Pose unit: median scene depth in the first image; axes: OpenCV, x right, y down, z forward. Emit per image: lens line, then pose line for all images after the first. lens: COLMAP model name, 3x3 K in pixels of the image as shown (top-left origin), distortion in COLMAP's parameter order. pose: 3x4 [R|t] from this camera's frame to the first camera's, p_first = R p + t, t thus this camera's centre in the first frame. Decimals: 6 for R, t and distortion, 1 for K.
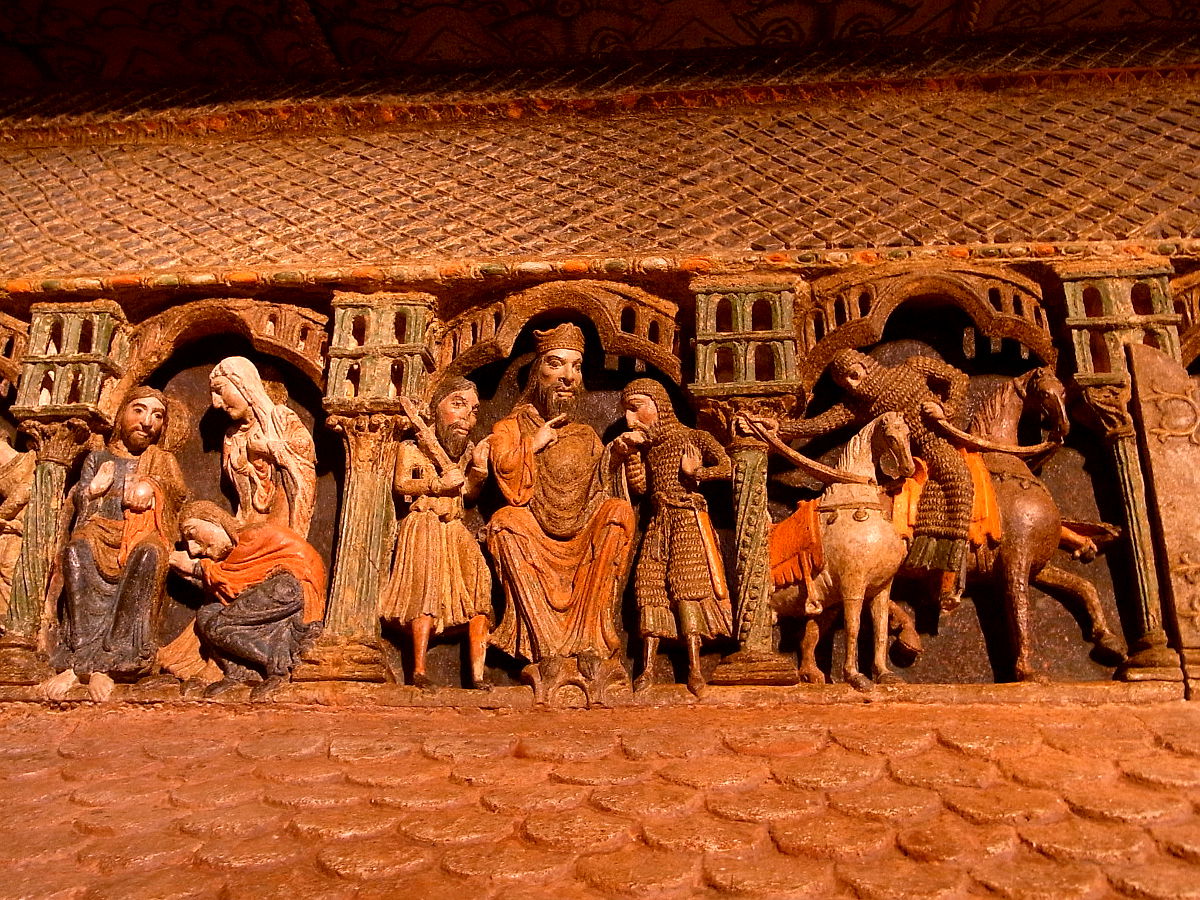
lens RADIAL K [[1136.8, 0, 600.0], [0, 1136.8, 450.0], [0, 0, 1]] dist [-0.054087, 0.015323]
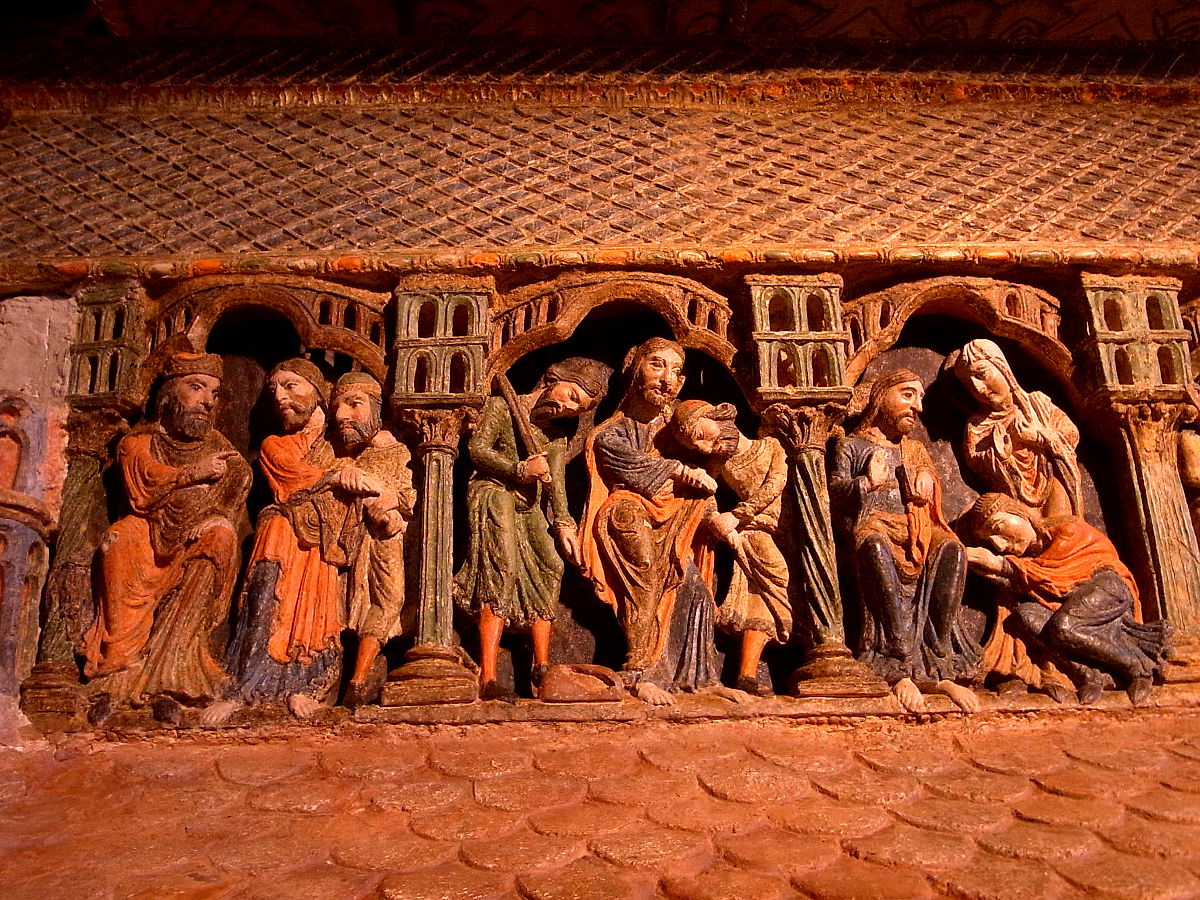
lens RADIAL K [[1136.8, 0, 600.0], [0, 1136.8, 450.0], [0, 0, 1]] dist [-0.054087, 0.015323]
pose [[0.993955, 0.007720, 0.109516, -0.737774], [-0.007570, 0.999970, -0.001784, 0.013060], [-0.109527, 0.000944, 0.993983, 0.107608]]
